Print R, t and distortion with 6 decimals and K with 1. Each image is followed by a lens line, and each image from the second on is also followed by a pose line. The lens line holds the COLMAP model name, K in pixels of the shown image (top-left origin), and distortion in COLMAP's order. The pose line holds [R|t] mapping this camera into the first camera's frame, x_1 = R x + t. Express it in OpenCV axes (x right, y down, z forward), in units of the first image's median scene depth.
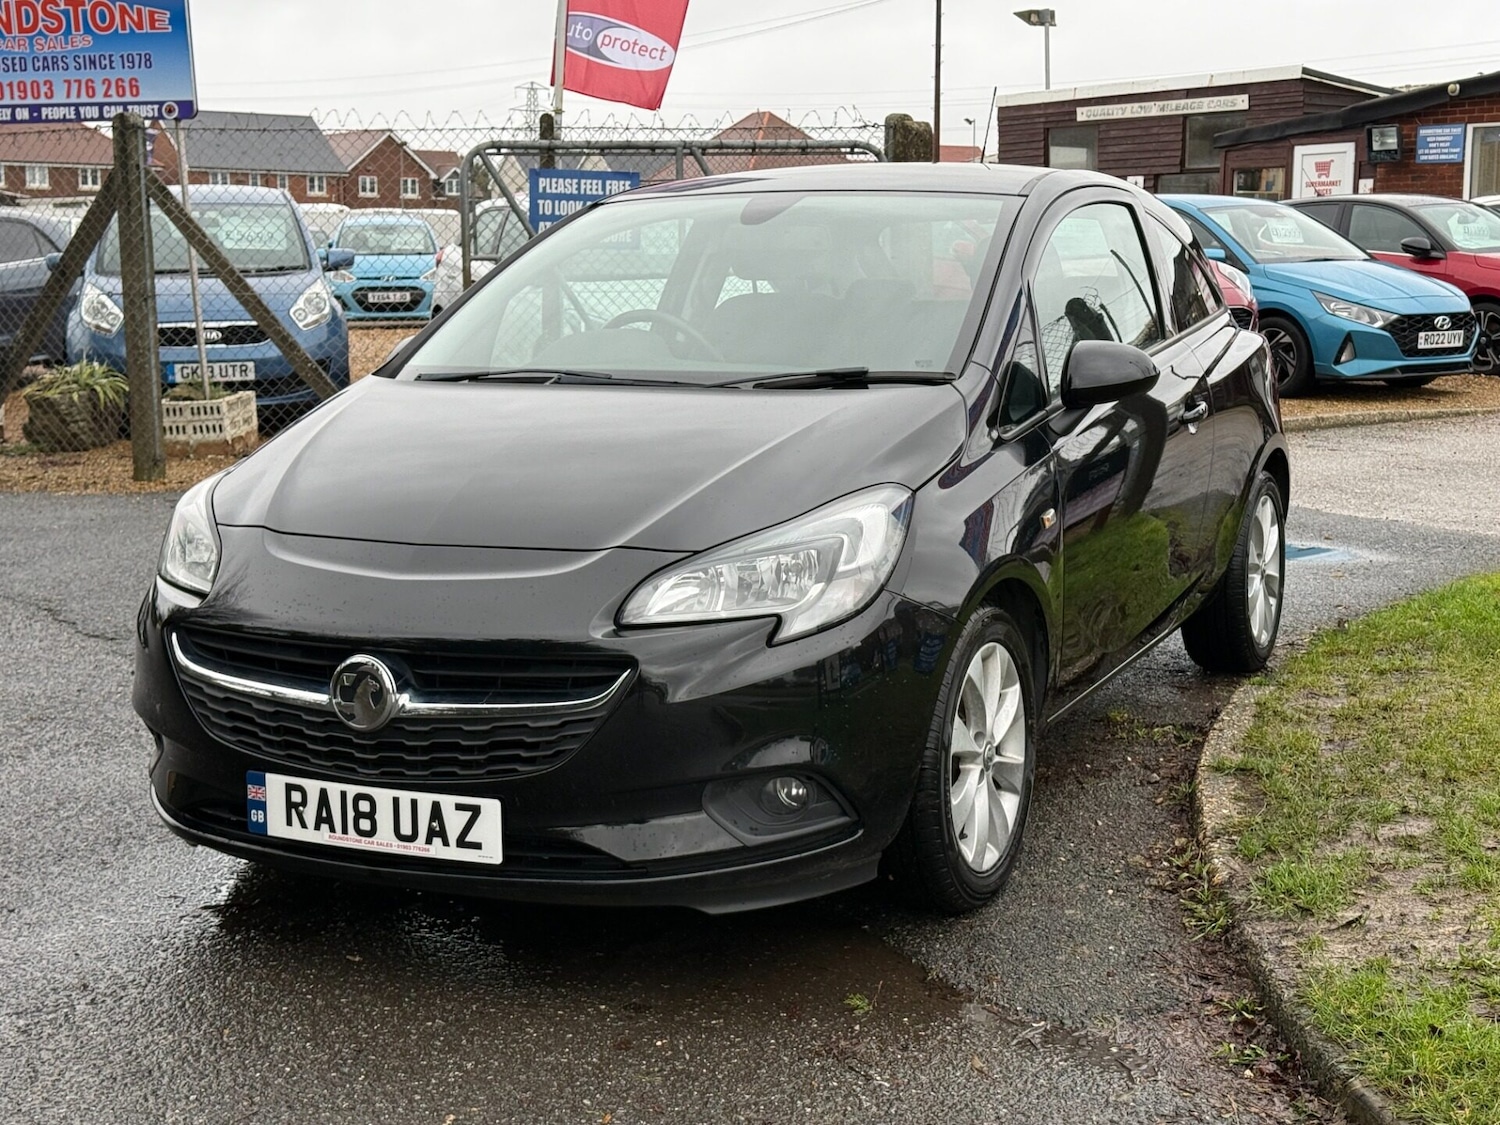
lens RADIAL K [[2153.5, 0, 762.9], [0, 2153.5, 547.8], [0, 0, 1]] dist [0.104896, 0.000000]
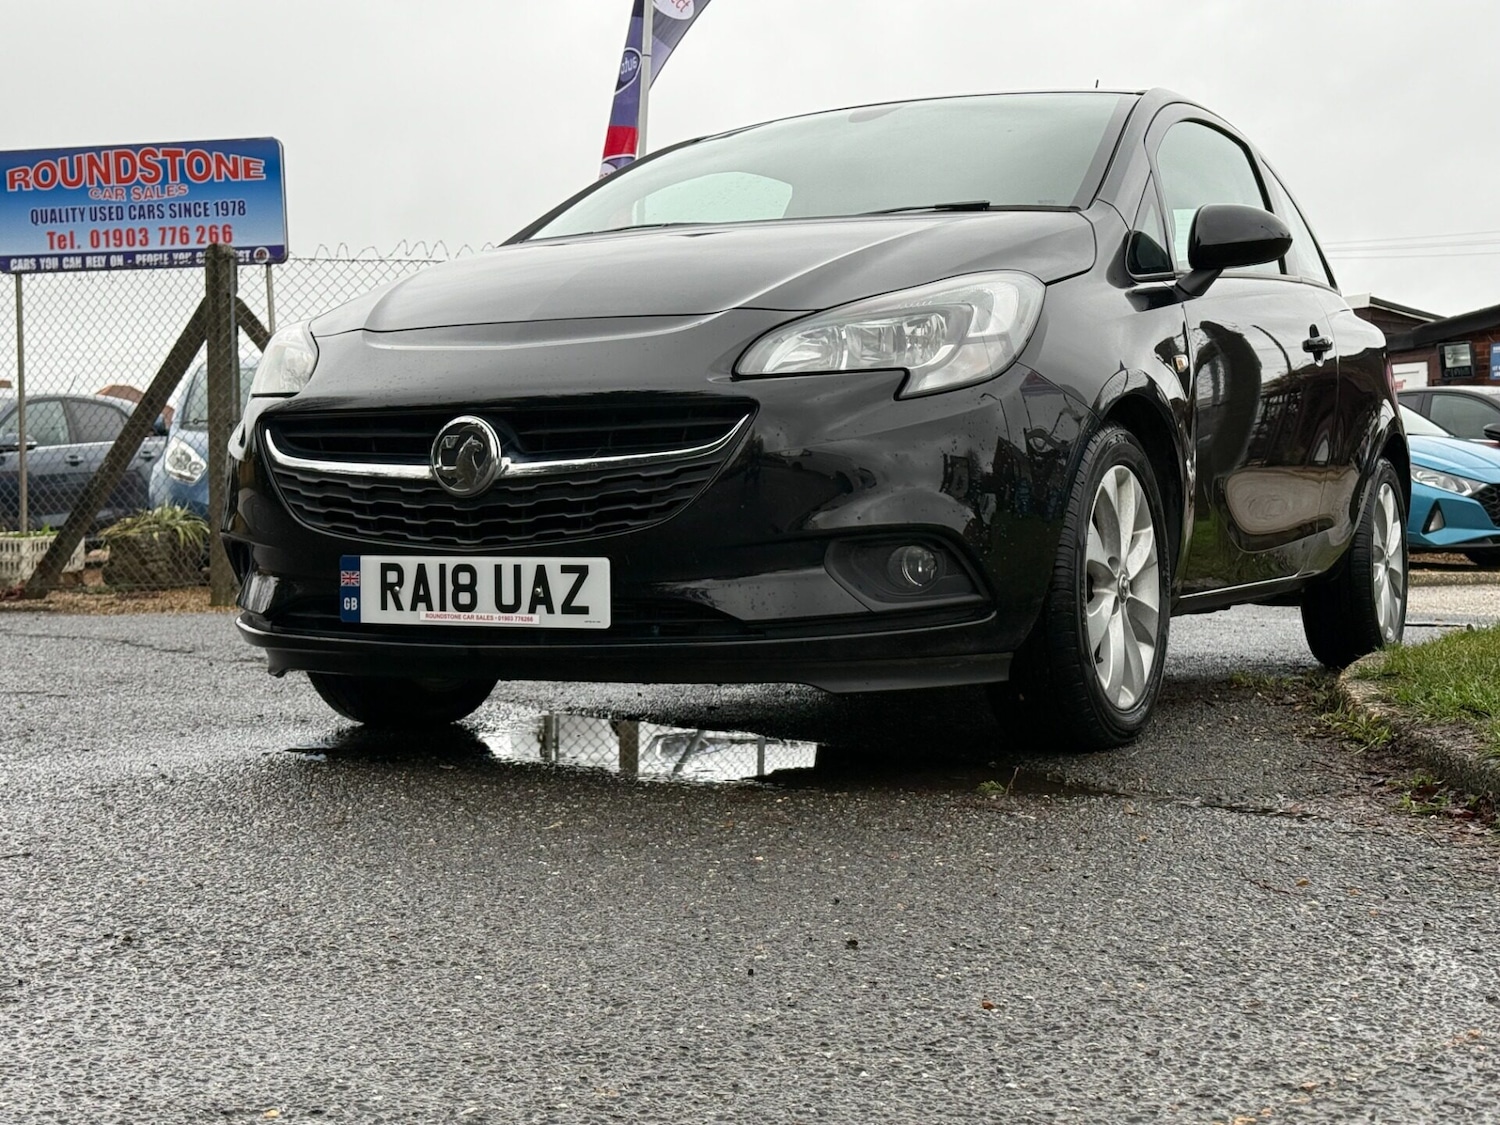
lens RADIAL K [[2153.5, 0, 756.0], [0, 2153.5, 557.2], [0, 0, 1]] dist [0.104896, 0.000000]
pose [[0.999464, 0.002725, -0.032629, -0.026278], [-0.006755, 0.992257, -0.124020, 0.220527], [0.032038, 0.124174, 0.991743, 0.071554]]
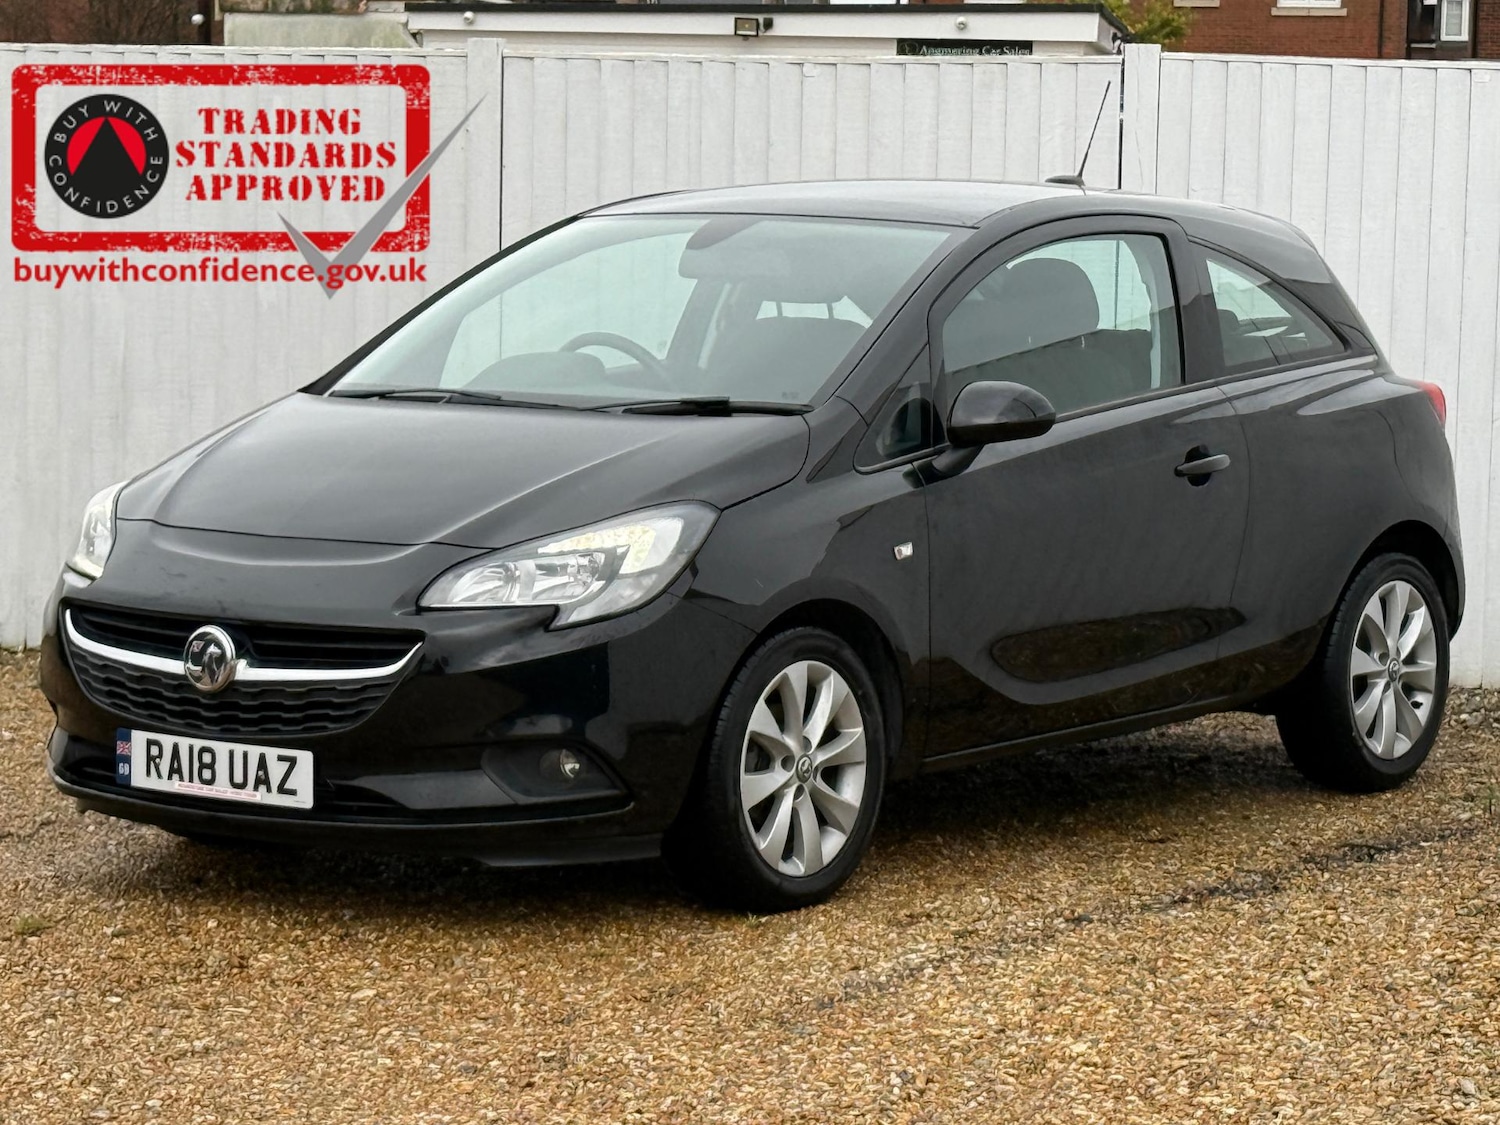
lens RADIAL K [[4594.2, 0, 752.6], [0, 4594.2, 567.6], [0, 0, 1]] dist [0.043049, 0.000000]
pose [[0.981332, 0.040482, -0.188014, 0.544878], [-0.050361, 0.997574, -0.048065, 0.118482], [0.185612, 0.056636, 0.980990, -1.323813]]
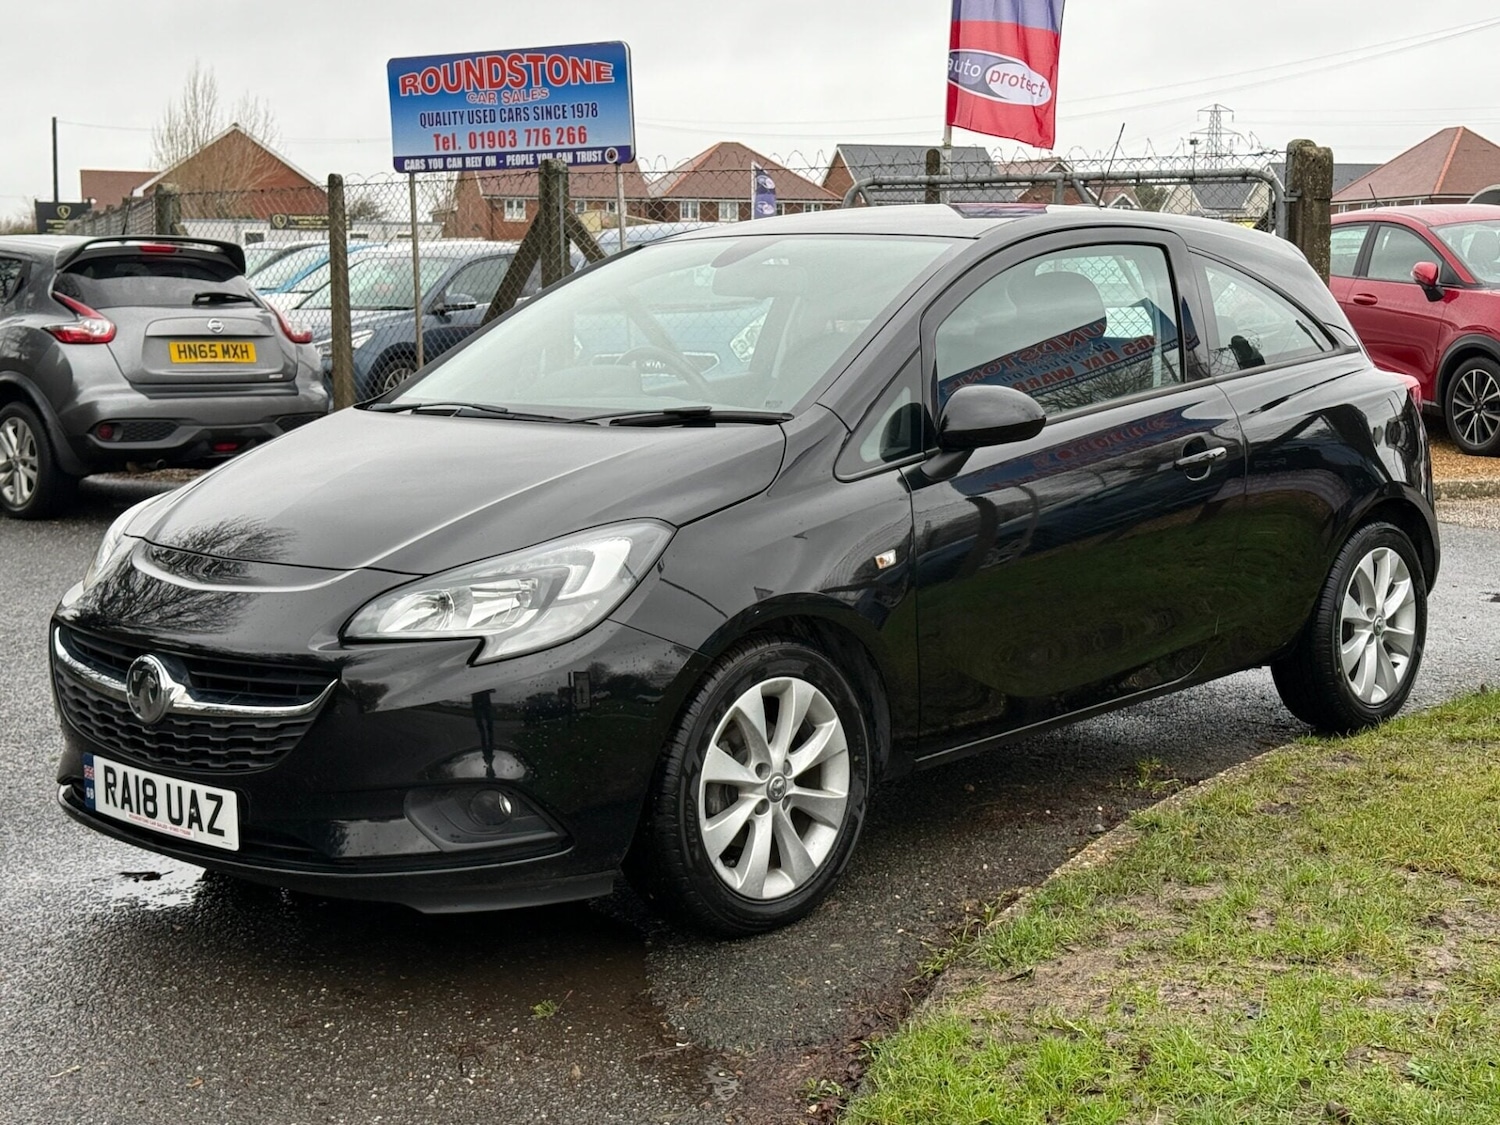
lens RADIAL K [[2153.5, 0, 763.9], [0, 2153.5, 561.7], [0, 0, 1]] dist [0.104896, 0.000000]
pose [[0.953699, 0.039430, -0.298166, 0.438381], [-0.041290, 0.999147, 0.000060, -0.011544], [0.297914, 0.012254, 0.954514, 0.020590]]
